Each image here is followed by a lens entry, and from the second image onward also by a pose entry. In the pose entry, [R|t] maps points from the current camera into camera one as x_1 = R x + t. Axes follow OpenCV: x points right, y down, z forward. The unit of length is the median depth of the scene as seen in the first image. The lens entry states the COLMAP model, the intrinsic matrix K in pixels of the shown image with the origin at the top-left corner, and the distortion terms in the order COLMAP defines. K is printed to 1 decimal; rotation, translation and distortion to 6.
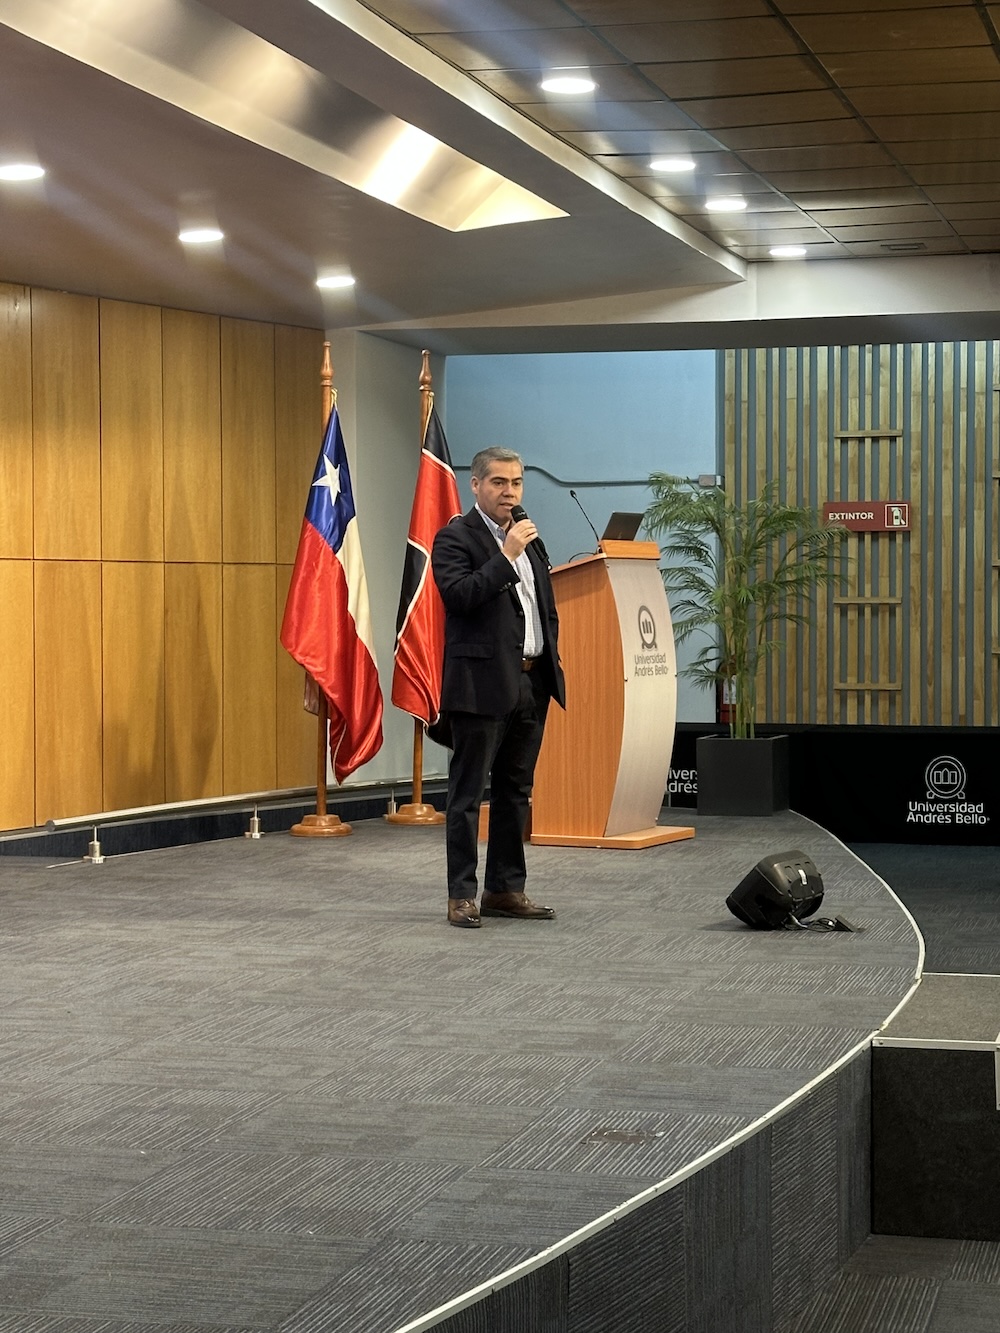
lens RADIAL K [[2506.2, 0, 500.0], [0, 2506.2, 666.5], [0, 0, 1]] dist [0.170785, 0.004577]
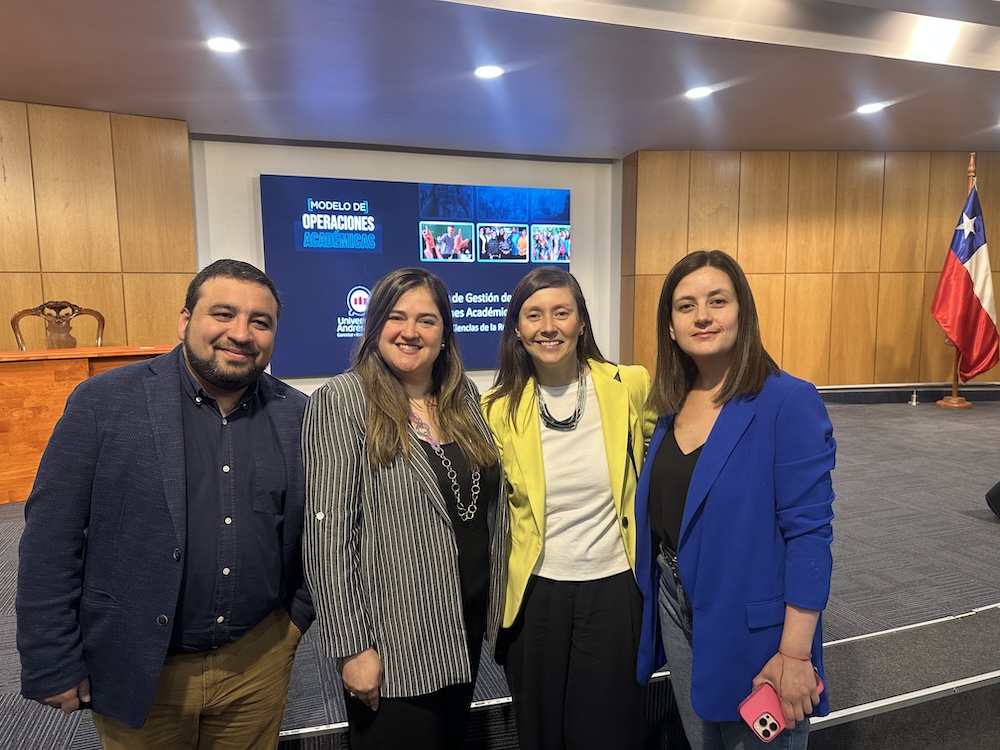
lens RADIAL K [[711.2, 0, 500.0], [0, 711.2, 375.0], [0, 0, 1]] dist [0.008555, 0.002916]
pose [[0.580201, 0.082188, -0.810316, 0.170661], [-0.012808, 0.995693, 0.091819, -0.005279], [0.814373, -0.042895, 0.578754, 0.367203]]
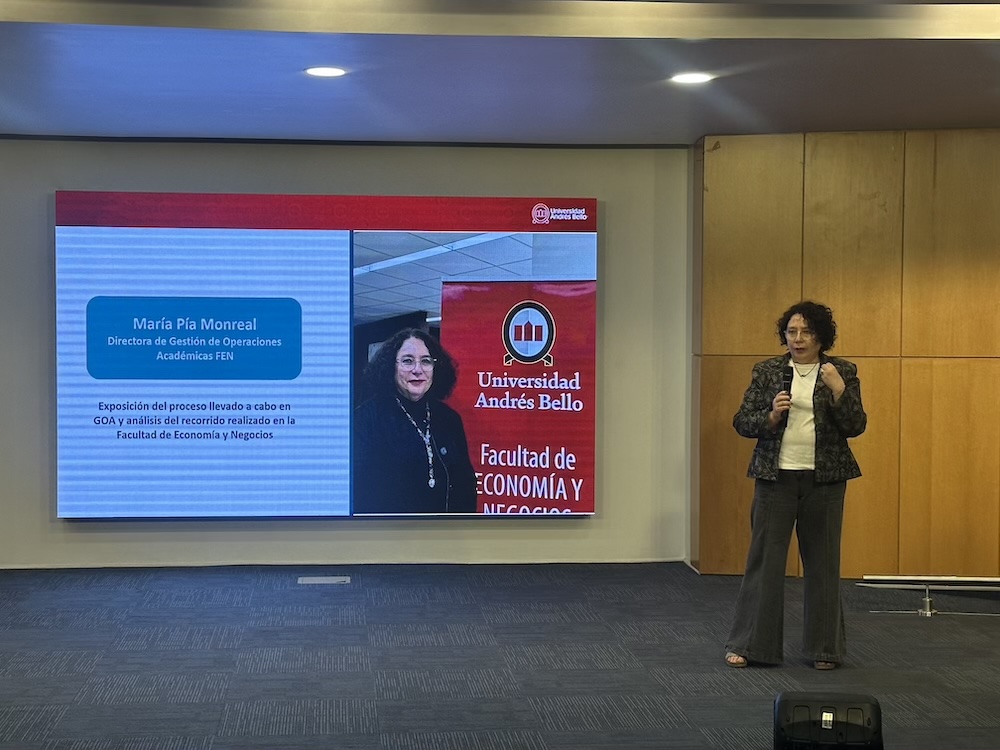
lens RADIAL K [[1812.6, 0, 500.0], [0, 1812.6, 375.0], [0, 0, 1]] dist [0.065646, 0.118999]
pose [[0.362344, 0.028756, -0.931601, 0.497072], [-0.032198, 0.999314, 0.018322, -0.040450], [0.931488, 0.023357, 0.363021, 0.423342]]
